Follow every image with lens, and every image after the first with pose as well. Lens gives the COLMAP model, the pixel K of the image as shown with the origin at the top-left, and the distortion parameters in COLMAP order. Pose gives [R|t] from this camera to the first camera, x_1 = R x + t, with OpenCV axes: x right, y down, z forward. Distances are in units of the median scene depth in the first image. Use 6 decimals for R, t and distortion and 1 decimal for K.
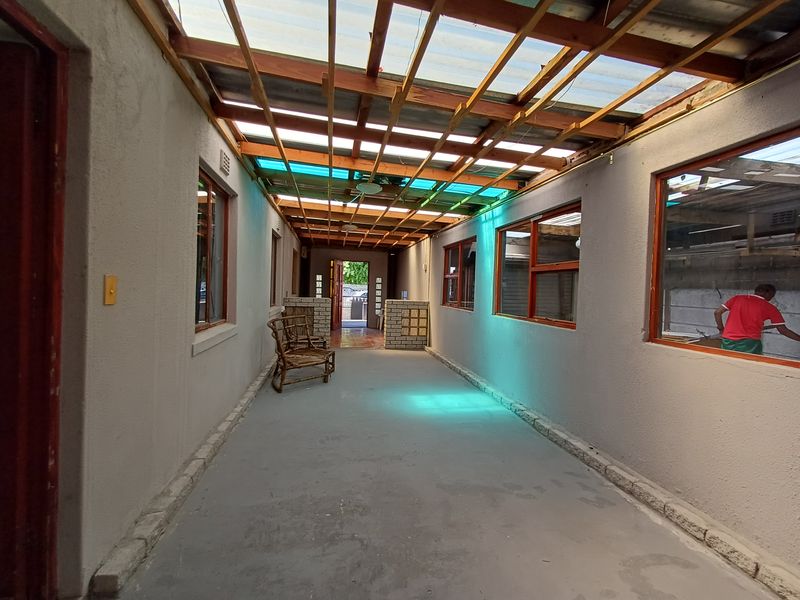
lens RADIAL K [[360.6, 0, 401.9], [0, 360.6, 296.7], [0, 0, 1]] dist [-0.001370, -0.000075]
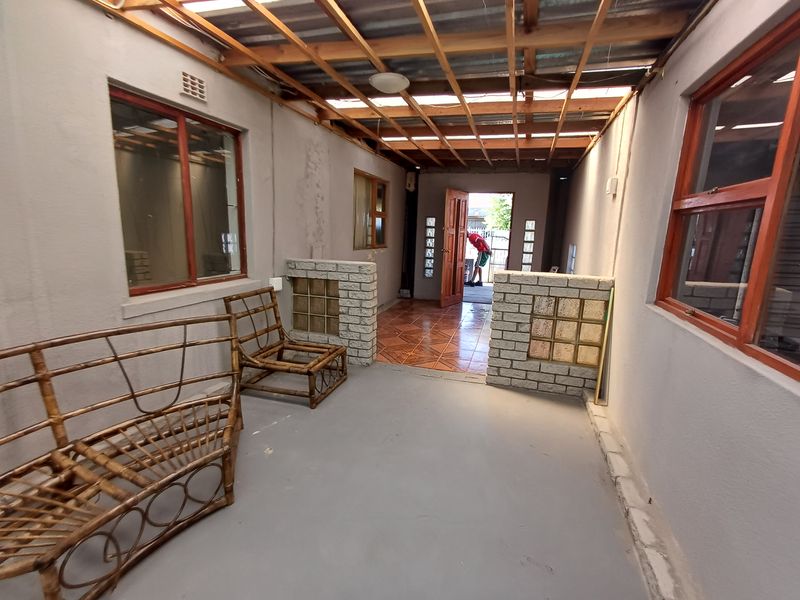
lens RADIAL K [[360.6, 0, 401.9], [0, 360.6, 296.7], [0, 0, 1]] dist [-0.001370, -0.000075]
pose [[0.874224, 0.086075, -0.477832, 0.062685], [-0.015268, 0.988547, 0.150141, -0.023315], [0.485283, -0.123961, 0.865525, 0.564150]]
